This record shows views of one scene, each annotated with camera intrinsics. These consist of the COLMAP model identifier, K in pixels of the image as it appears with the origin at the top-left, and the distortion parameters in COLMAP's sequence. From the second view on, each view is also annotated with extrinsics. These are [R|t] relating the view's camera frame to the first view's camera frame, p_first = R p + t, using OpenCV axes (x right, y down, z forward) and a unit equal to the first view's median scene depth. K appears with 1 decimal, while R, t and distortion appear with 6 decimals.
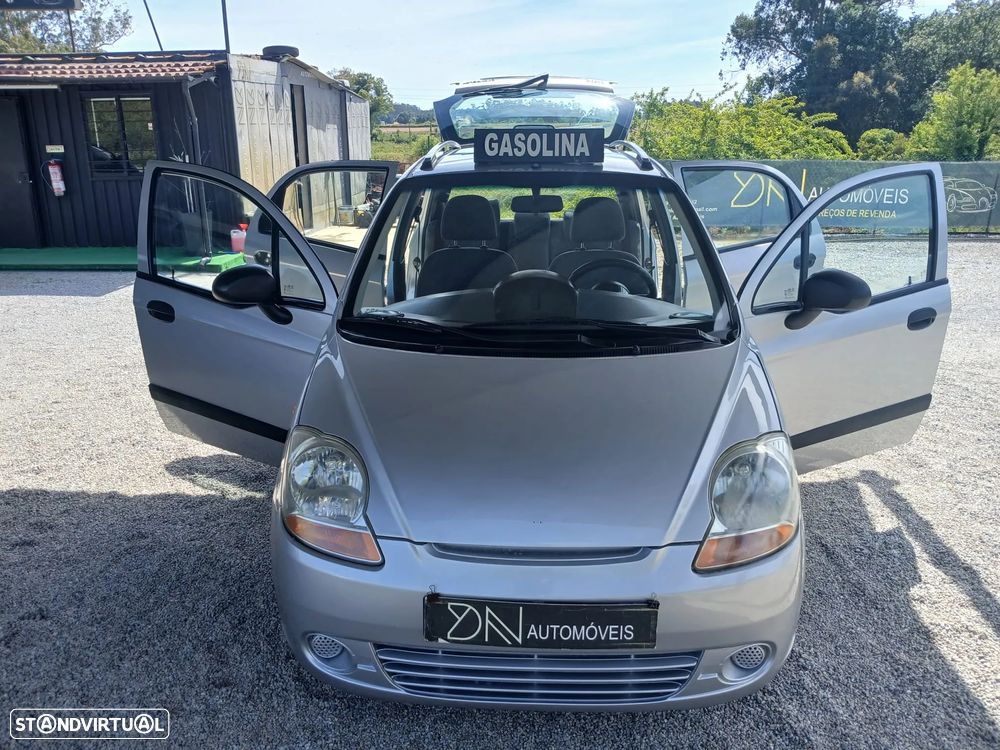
lens RADIAL K [[774.8, 0, 500.4], [0, 774.8, 370.7], [0, 0, 1]] dist [0.021306, -0.069003]
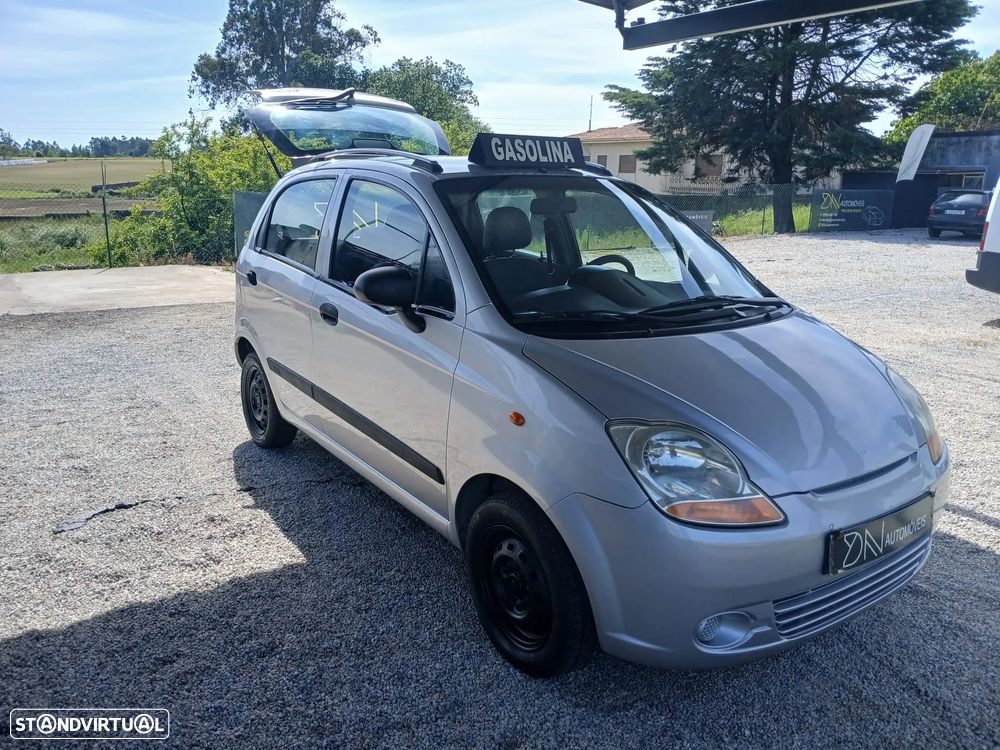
lens RADIAL K [[774.8, 0, 503.8], [0, 774.8, 372.2], [0, 0, 1]] dist [0.021306, -0.069003]
pose [[0.795079, -0.131274, 0.592129, -0.534318], [0.158755, 0.987301, 0.005715, -0.008597], [-0.585360, 0.089460, 0.805823, 0.177195]]
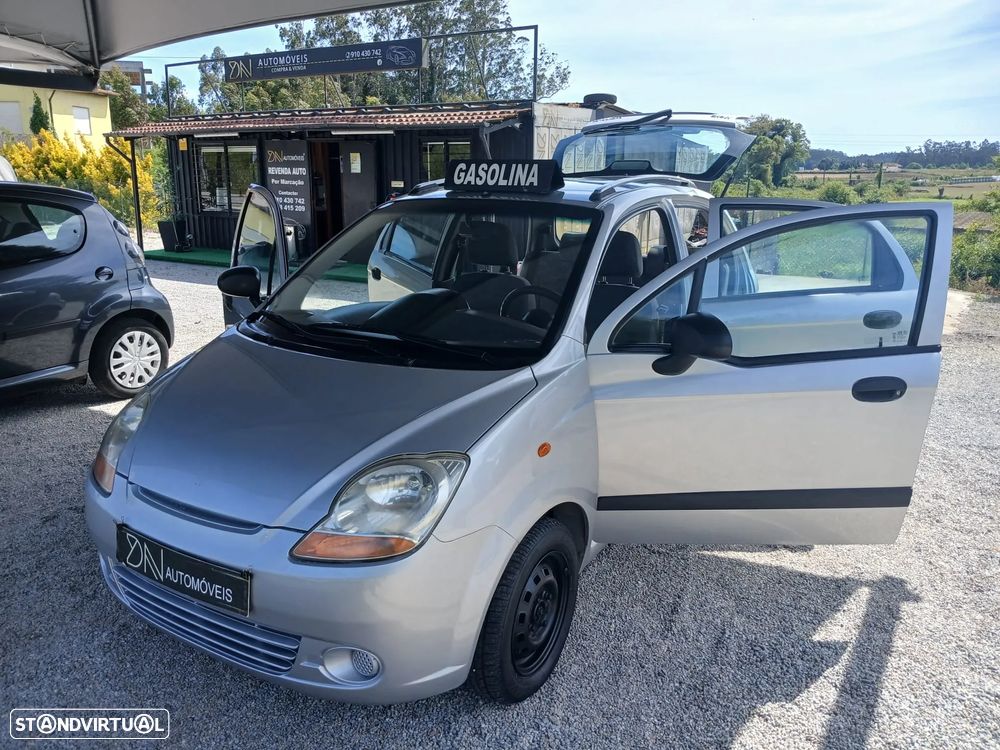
lens RADIAL K [[774.8, 0, 504.6], [0, 774.8, 371.6], [0, 0, 1]] dist [0.021306, -0.069003]
pose [[0.878458, 0.126381, -0.460803, 0.480433], [-0.150813, 0.988426, -0.016417, -0.010181], [0.453395, 0.083917, 0.887350, 0.081111]]
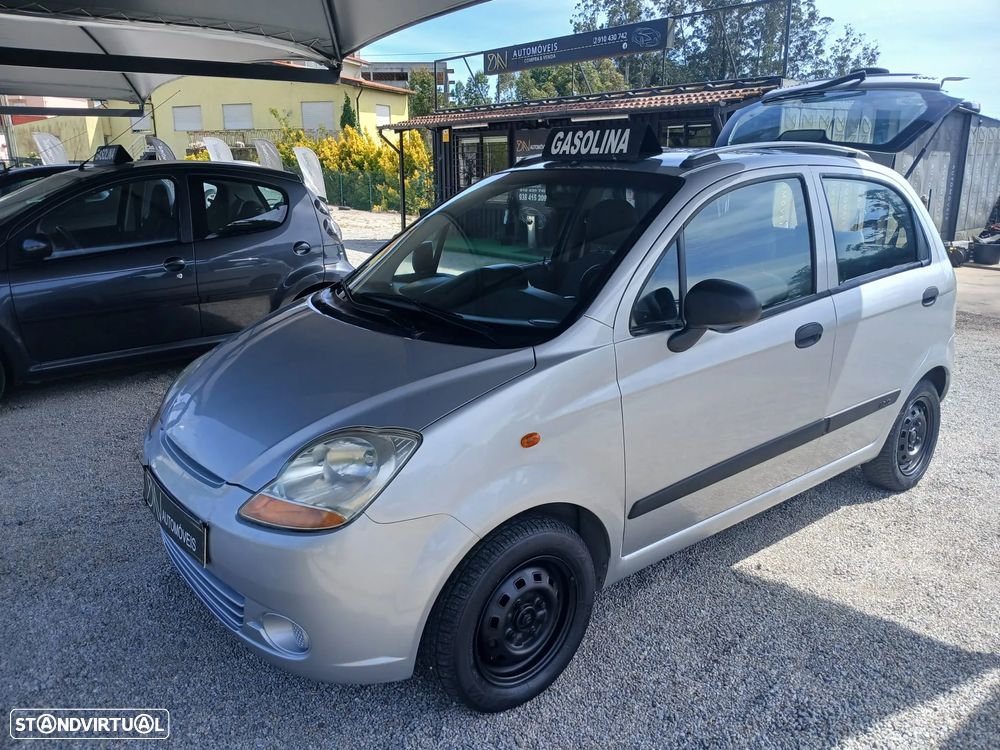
lens RADIAL K [[774.8, 0, 506.3], [0, 774.8, 374.4], [0, 0, 1]] dist [0.021306, -0.069003]
pose [[0.662982, 0.195960, -0.722533, 0.609737], [-0.221954, 0.973192, 0.060281, -0.038801], [0.714976, 0.120404, 0.688703, 0.250216]]
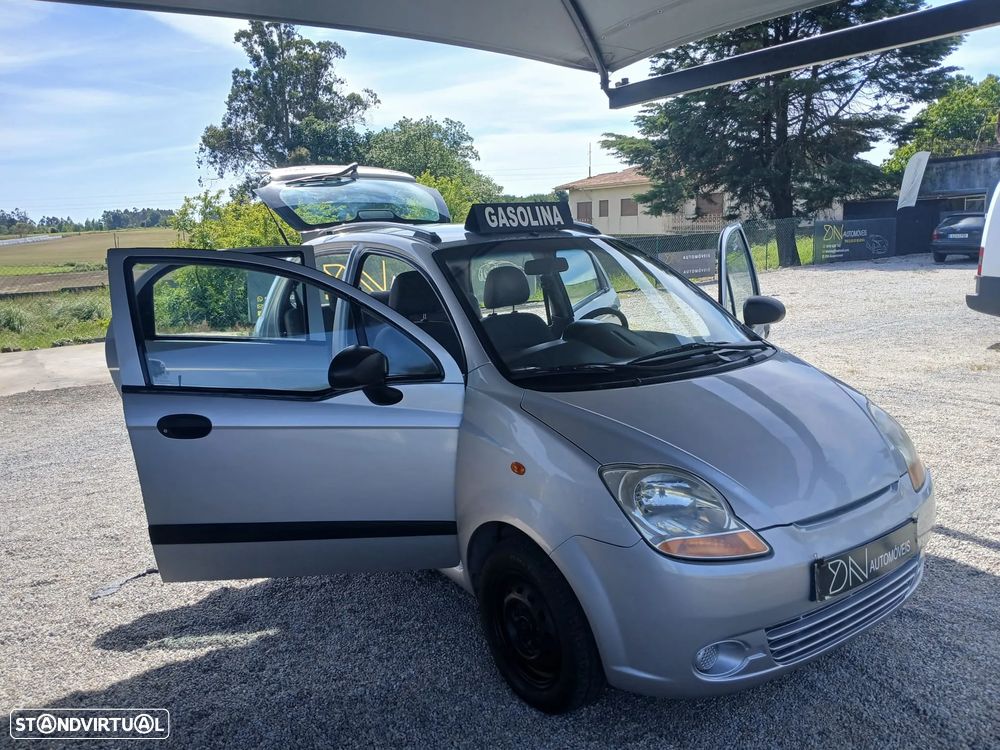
lens RADIAL K [[774.8, 0, 502.9], [0, 774.8, 374.3], [0, 0, 1]] dist [0.021306, -0.069003]
pose [[0.798818, -0.139649, 0.585140, -0.553490], [0.210765, 0.976000, -0.054798, -0.012496], [-0.563444, 0.167101, 0.809079, 0.128469]]
